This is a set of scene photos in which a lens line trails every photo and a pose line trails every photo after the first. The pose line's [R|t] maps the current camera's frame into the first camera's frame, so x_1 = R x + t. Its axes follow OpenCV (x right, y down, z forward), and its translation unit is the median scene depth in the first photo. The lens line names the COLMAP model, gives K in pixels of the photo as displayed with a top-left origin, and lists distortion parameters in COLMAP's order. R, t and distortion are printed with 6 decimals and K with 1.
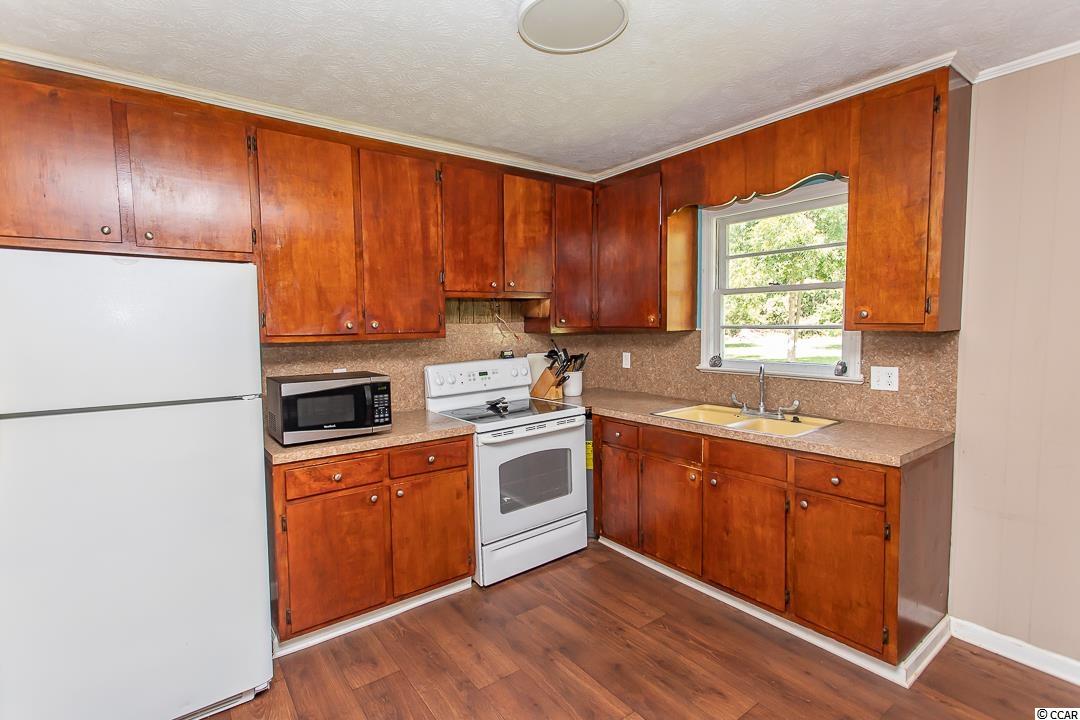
lens RADIAL K [[519.1, 0, 542.1], [0, 519.1, 360.2], [0, 0, 1]] dist [-0.000057, 0.000490]
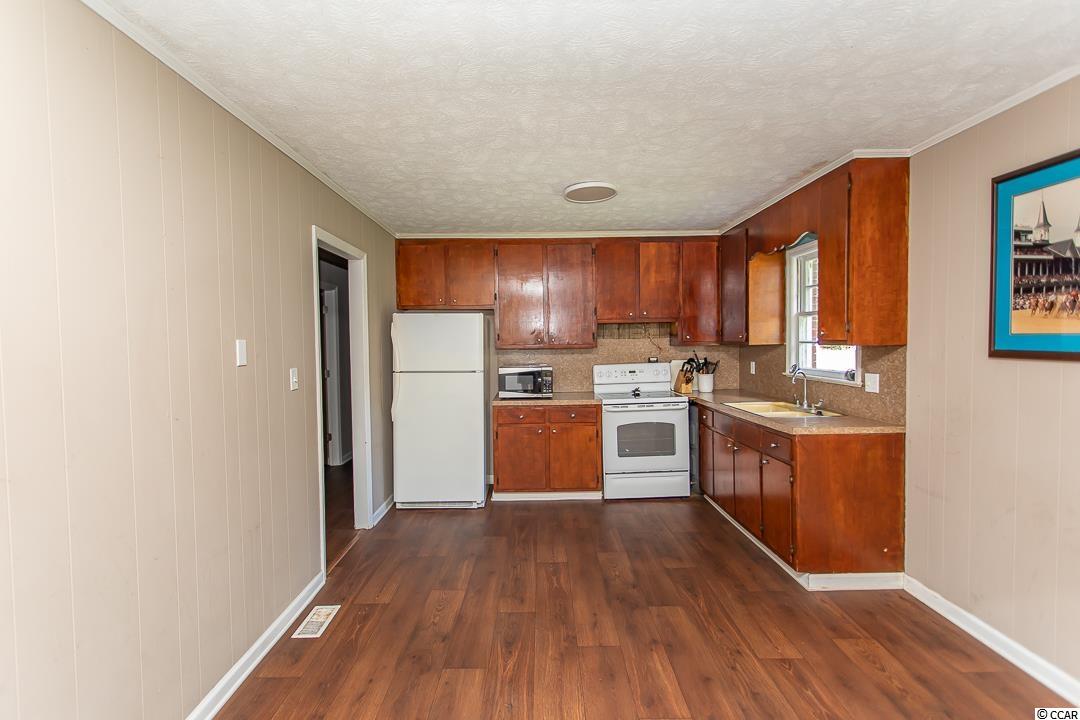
lens RADIAL K [[519.1, 0, 537.1], [0, 519.1, 358.9], [0, 0, 1]] dist [-0.000057, 0.000490]
pose [[0.803873, 0.024856, -0.594281, 0.650089], [-0.040920, 0.999070, -0.013565, 0.023203], [0.593391, 0.035223, 0.804143, -0.445526]]
